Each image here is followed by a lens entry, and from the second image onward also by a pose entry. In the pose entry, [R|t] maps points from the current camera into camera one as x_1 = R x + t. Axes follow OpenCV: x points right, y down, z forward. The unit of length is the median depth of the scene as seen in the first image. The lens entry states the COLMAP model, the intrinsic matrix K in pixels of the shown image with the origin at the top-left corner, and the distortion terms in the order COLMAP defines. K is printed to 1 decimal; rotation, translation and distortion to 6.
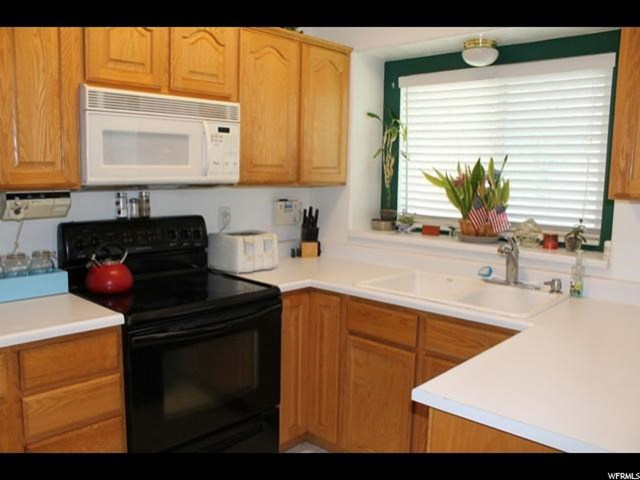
lens RADIAL K [[546.5, 0, 309.3], [0, 546.5, 240.8], [0, 0, 1]] dist [-0.151077, 0.121491]
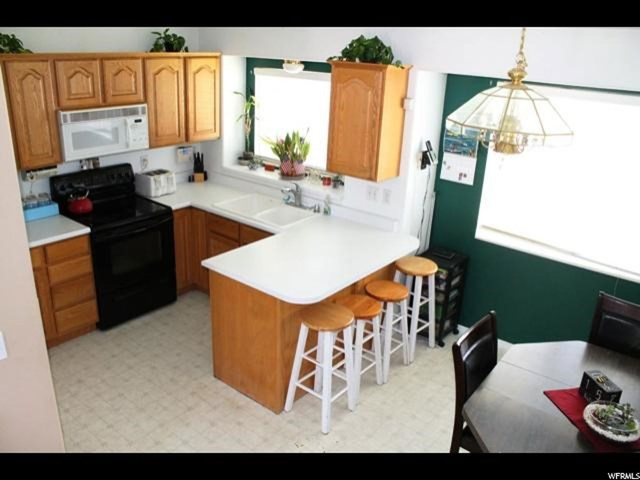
lens RADIAL K [[546.5, 0, 309.3], [0, 546.5, 240.8], [0, 0, 1]] dist [-0.151077, 0.121491]
pose [[0.997431, -0.003866, 0.071536, 0.277364], [-0.013039, 0.972069, 0.234332, -0.240340], [-0.070444, -0.234662, 0.969521, -0.843597]]
